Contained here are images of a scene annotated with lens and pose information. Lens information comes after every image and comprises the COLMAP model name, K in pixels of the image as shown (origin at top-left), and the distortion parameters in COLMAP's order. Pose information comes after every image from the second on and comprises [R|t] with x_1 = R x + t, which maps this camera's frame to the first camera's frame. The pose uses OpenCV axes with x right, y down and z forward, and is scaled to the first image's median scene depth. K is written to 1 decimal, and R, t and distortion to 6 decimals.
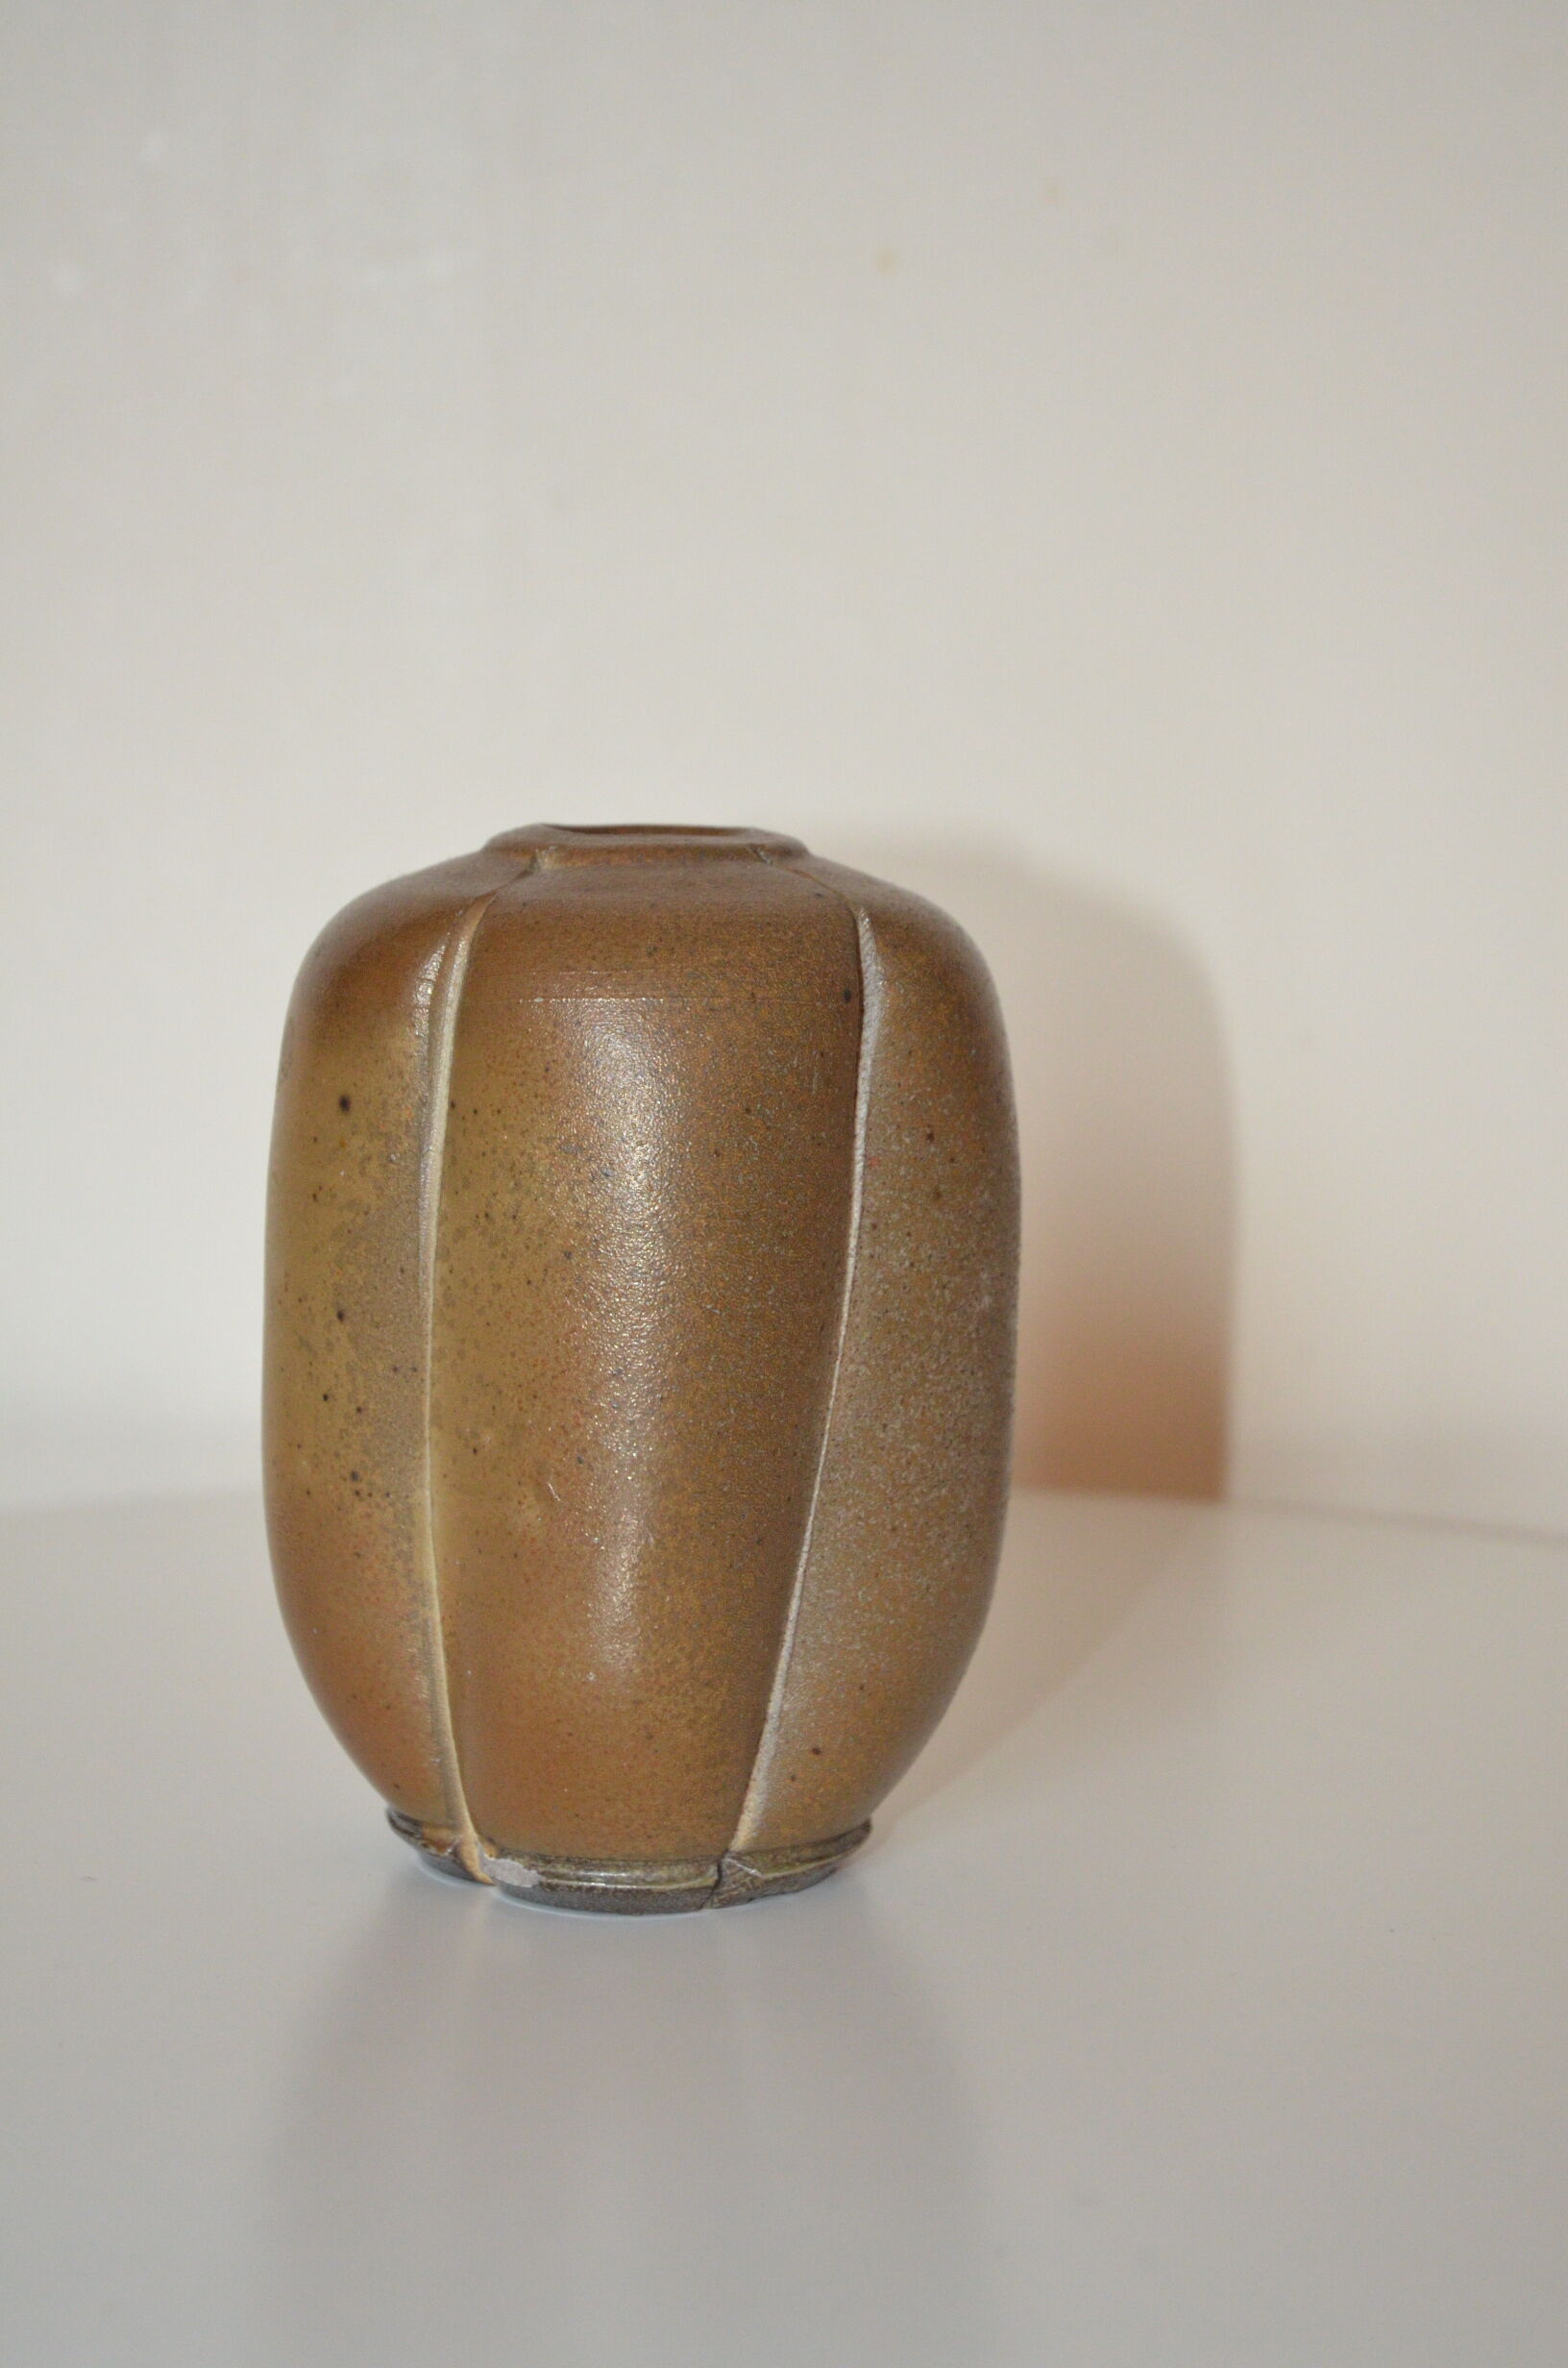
lens RADIAL K [[4532.6, 0, 798.5], [0, 4532.6, 1174.7], [0, 0, 1]] dist [-0.055191, 0.000000]
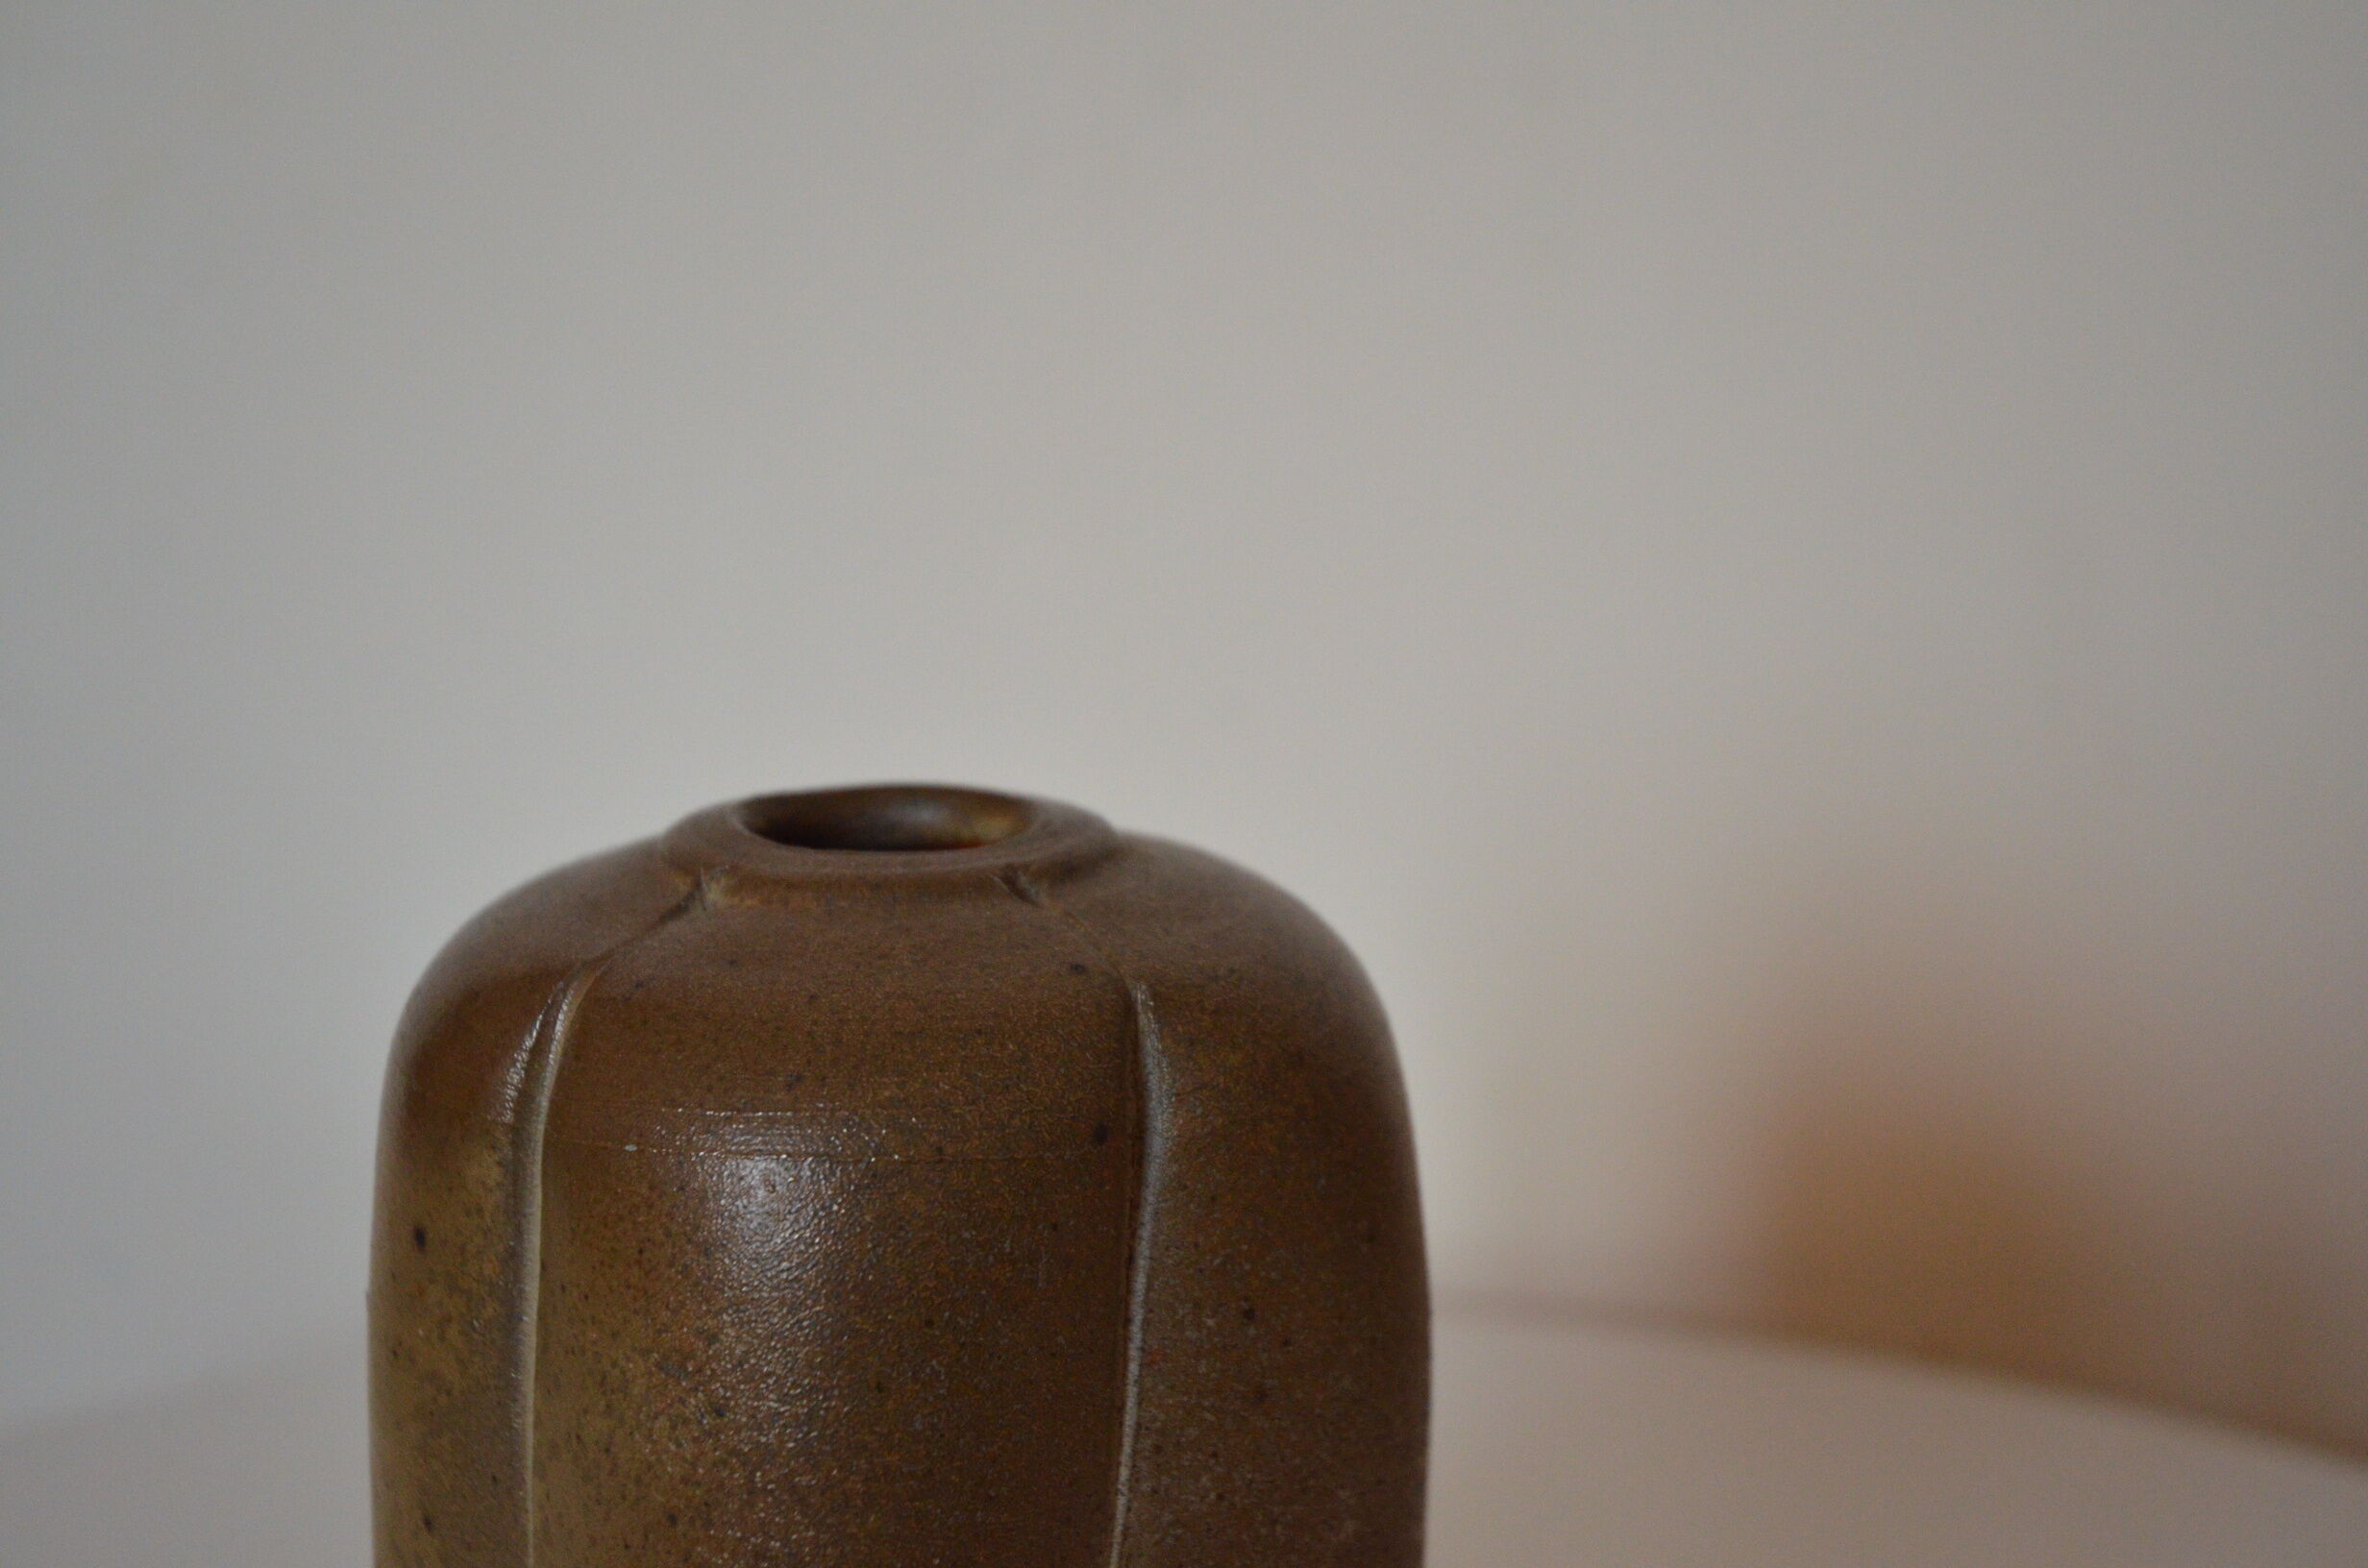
lens RADIAL K [[4532.6, 0, 1168.7], [0, 4532.6, 786.5], [0, 0, 1]] dist [-0.055191, 0.000000]
pose [[0.988441, 0.018325, -0.150495, 0.118711], [-0.009075, 0.998040, 0.061923, -0.130063], [0.151334, -0.059841, 0.986670, 0.332525]]
